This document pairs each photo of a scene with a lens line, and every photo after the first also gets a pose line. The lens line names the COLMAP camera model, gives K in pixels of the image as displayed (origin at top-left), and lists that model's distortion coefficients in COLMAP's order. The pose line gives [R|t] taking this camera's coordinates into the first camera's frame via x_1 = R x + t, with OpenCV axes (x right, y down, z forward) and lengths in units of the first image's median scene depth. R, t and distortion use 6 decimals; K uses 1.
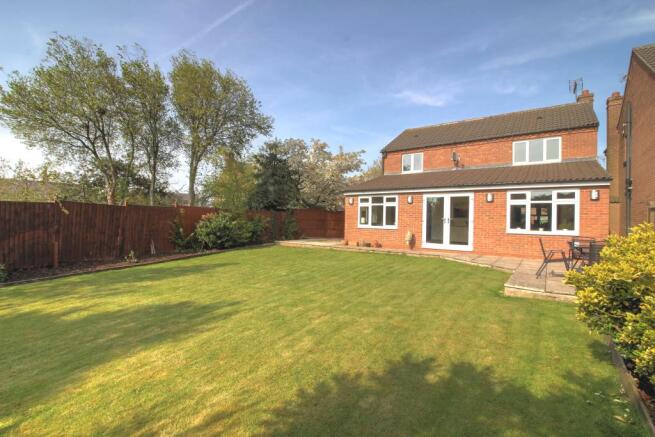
lens RADIAL K [[301.6, 0, 327.3], [0, 301.6, 218.0], [0, 0, 1]] dist [-0.019563, -0.000141]
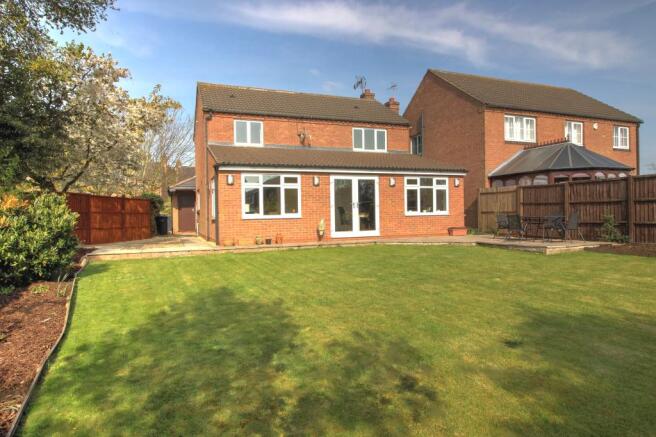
lens RADIAL K [[364.5, 0, 327.9], [0, 364.5, 217.5], [0, 0, 1]] dist [0.007500, 0.000360]
pose [[0.561788, -0.050011, 0.825768, -0.521680], [0.017222, 0.998662, 0.048765, -0.008936], [-0.827102, -0.013175, 0.561897, 0.401029]]
